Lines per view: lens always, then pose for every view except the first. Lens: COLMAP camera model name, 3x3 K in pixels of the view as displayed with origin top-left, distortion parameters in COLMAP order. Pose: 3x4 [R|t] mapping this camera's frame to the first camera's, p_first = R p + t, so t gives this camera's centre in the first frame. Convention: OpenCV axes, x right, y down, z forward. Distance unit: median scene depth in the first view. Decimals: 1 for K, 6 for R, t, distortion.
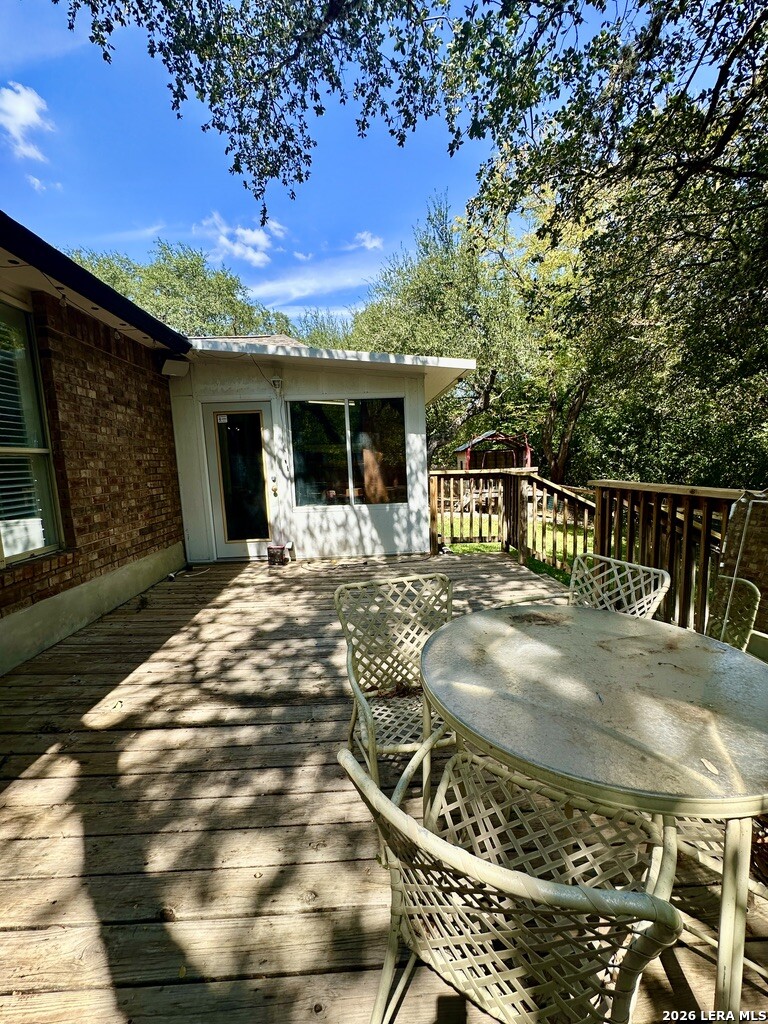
lens RADIAL K [[411.9, 0, 387.1], [0, 411.9, 511.9], [0, 0, 1]] dist [-0.003577, 0.000697]
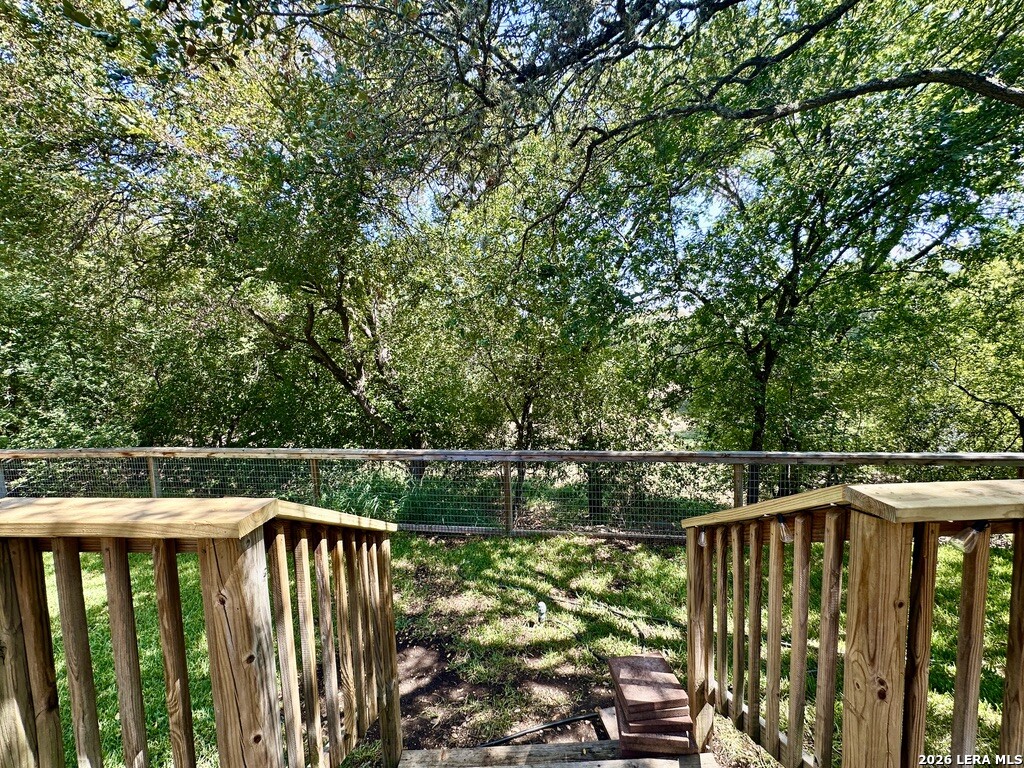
lens RADIAL K [[411.9, 0, 513.7], [0, 411.9, 382.7], [0, 0, 1]] dist [-0.003577, 0.000697]
pose [[0.069262, -0.055215, 0.996069, 0.128507], [0.161987, 0.985839, 0.043384, -0.128633], [-0.984359, 0.158345, 0.077225, 0.756147]]
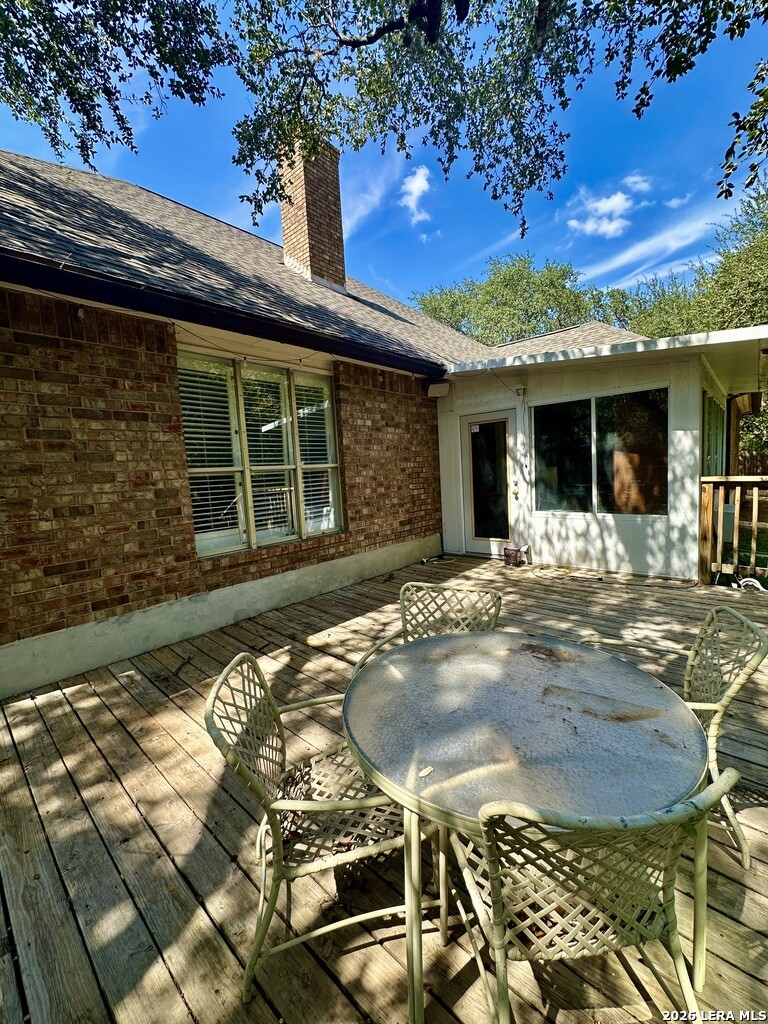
lens RADIAL K [[424.6, 0, 384.0], [0, 424.6, 512.0], [0, 0, 1]] dist [-0.000388, 0.000681]
pose [[0.711034, 0.068826, -0.699781, 0.250406], [-0.060403, 0.997498, 0.036734, -0.027269], [0.700559, 0.016150, 0.713412, 0.005359]]
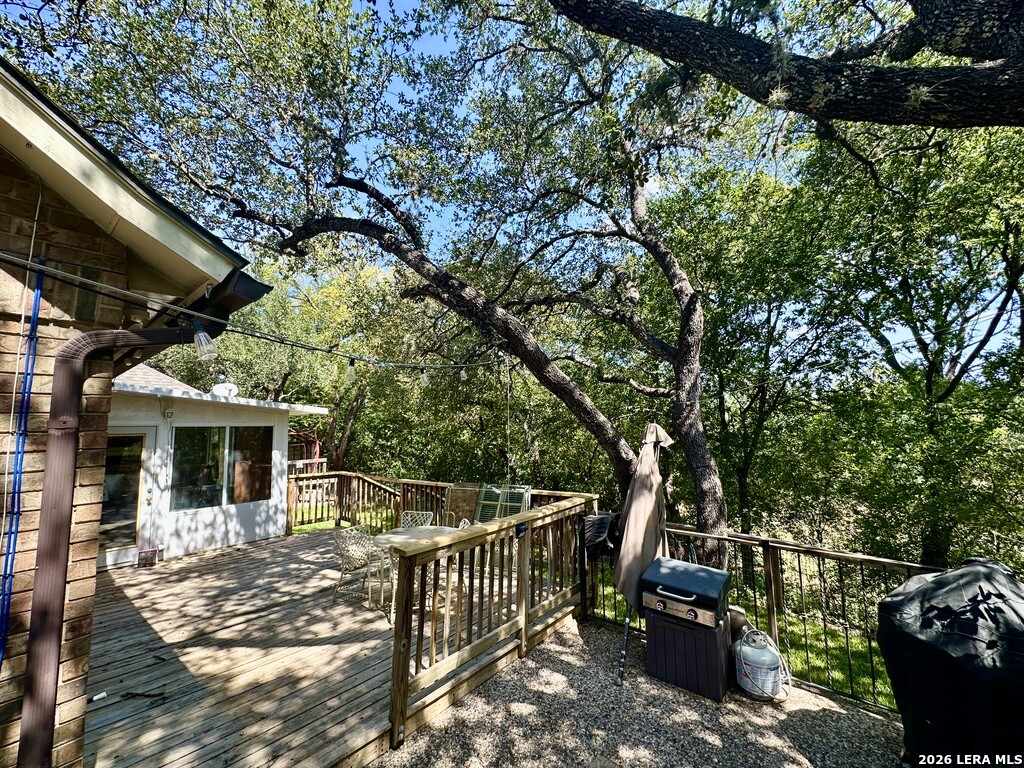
lens RADIAL K [[411.9, 0, 513.7], [0, 411.9, 382.7], [0, 0, 1]] dist [-0.003577, 0.000697]
pose [[0.673489, 0.101807, 0.732153, -0.476079], [0.091141, 0.971476, -0.218924, -0.029252], [-0.733557, 0.214172, 0.644999, -0.638123]]
